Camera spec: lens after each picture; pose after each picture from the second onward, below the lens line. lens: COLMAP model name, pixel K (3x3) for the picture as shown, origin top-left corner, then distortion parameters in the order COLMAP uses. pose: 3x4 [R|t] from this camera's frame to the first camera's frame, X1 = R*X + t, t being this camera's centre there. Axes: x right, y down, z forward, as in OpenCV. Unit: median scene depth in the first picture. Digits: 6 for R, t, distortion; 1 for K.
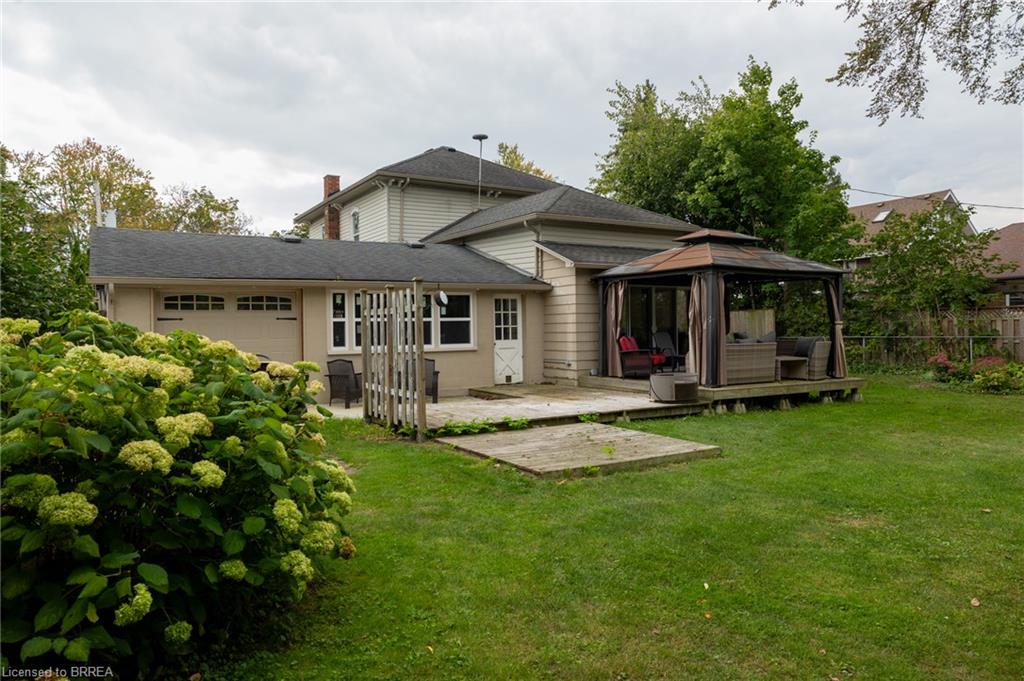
lens RADIAL K [[701.5, 0, 510.2], [0, 701.5, 337.9], [0, 0, 1]] dist [-0.056475, -0.000667]
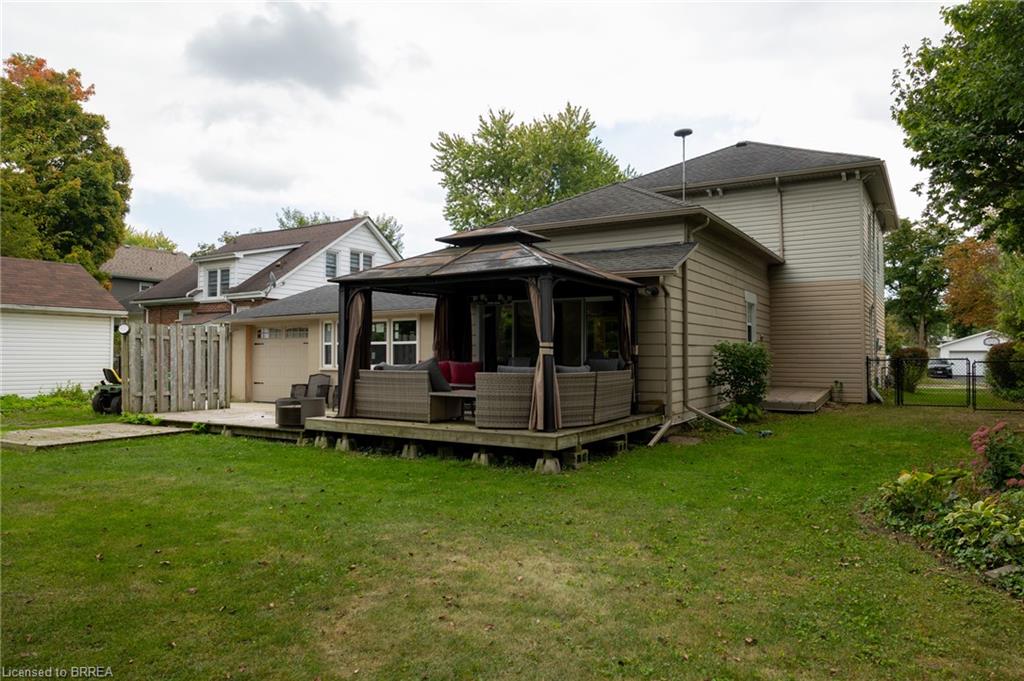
lens RADIAL K [[701.5, 0, 509.6], [0, 701.5, 343.8], [0, 0, 1]] dist [-0.056475, -0.000667]
pose [[0.468340, -0.005915, -0.883529, 1.094001], [-0.015993, 0.999757, -0.015171, -0.012445], [0.883404, 0.021236, 0.468131, 0.714558]]
